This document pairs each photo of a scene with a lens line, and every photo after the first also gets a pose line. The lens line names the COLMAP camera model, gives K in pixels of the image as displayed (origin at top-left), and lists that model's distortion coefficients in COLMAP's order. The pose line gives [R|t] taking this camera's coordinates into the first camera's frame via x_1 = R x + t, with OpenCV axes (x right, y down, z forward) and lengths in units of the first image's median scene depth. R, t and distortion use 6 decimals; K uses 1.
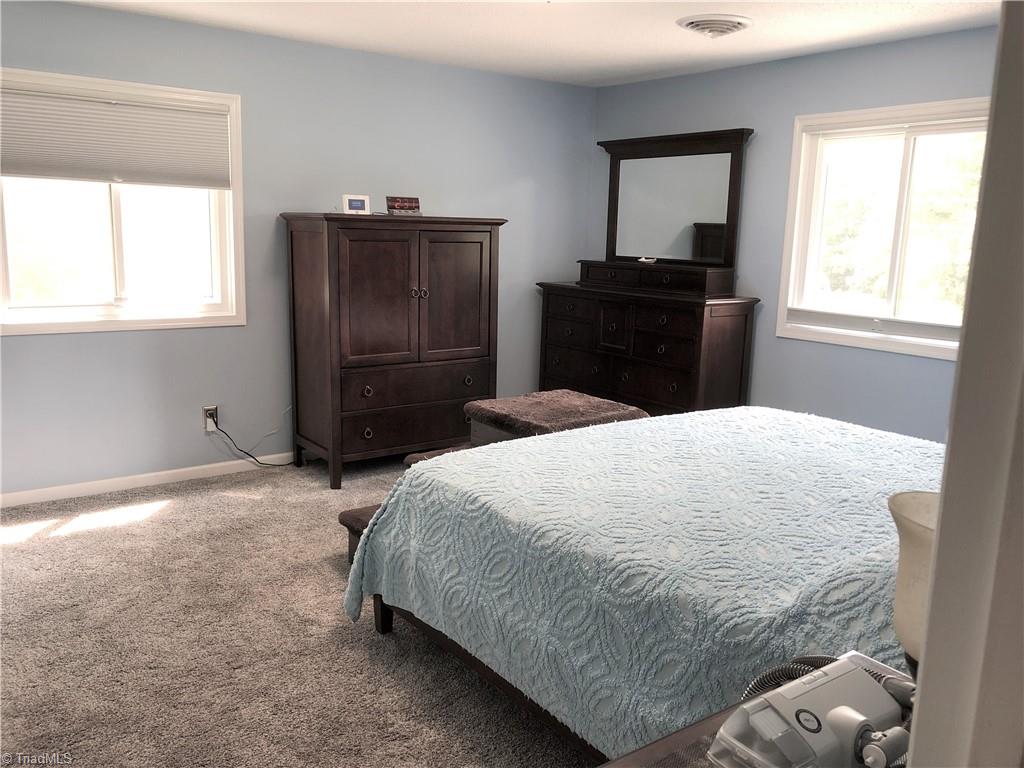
lens RADIAL K [[831.3, 0, 512.0], [0, 831.3, 384.0], [0, 0, 1]] dist [0.002275, 0.001030]
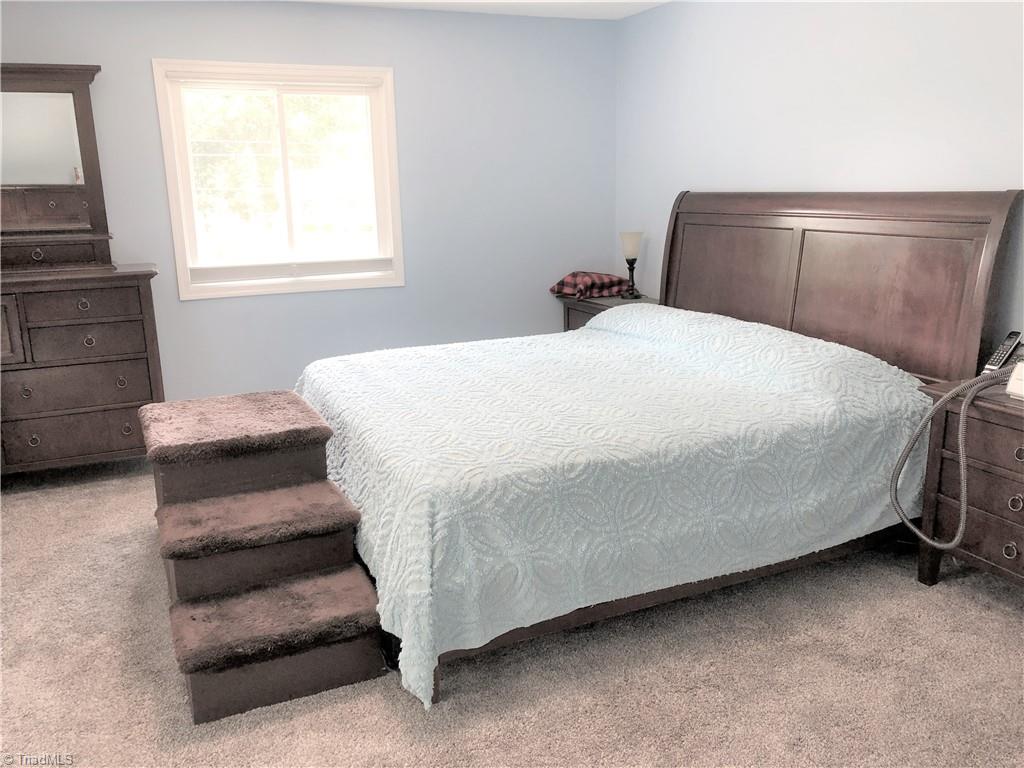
lens RADIAL K [[831.3, 0, 512.0], [0, 831.3, 384.0], [0, 0, 1]] dist [0.002275, 0.001030]
pose [[0.230187, -0.259412, 0.937934, -0.679603], [0.204832, 0.955139, 0.213901, -0.125672], [-0.951345, 0.142881, 0.272996, 0.559195]]
